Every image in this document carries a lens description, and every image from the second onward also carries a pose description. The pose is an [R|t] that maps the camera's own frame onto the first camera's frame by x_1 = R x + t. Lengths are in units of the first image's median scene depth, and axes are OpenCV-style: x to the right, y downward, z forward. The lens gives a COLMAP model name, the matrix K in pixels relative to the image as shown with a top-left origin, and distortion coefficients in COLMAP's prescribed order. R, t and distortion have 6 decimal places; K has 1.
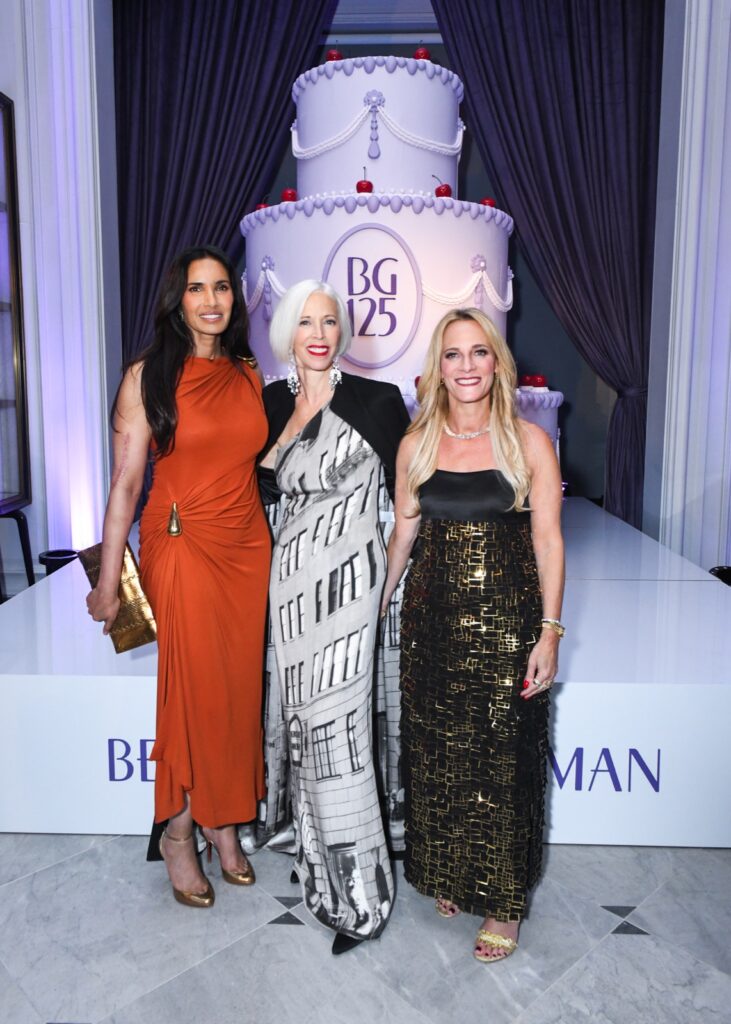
lens RADIAL K [[809.5, 0, 351.0], [0, 809.5, 467.0], [0, 0, 1]] dist [0.008507, 0.003761]
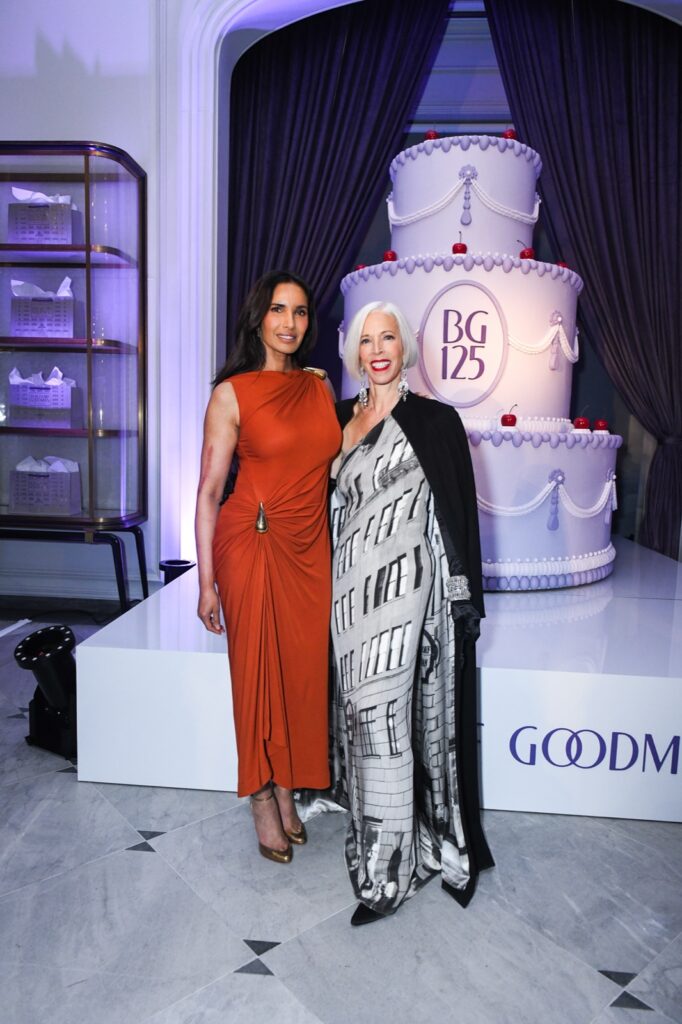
lens RADIAL K [[707.1, 0, 341.0], [0, 707.1, 512.0], [0, 0, 1]] dist [0.007721, 0.003071]
pose [[0.998757, 0.032405, -0.037867, -0.101744], [-0.032490, 0.999471, -0.001625, 0.033007], [0.037794, 0.002853, 0.999281, -0.003739]]
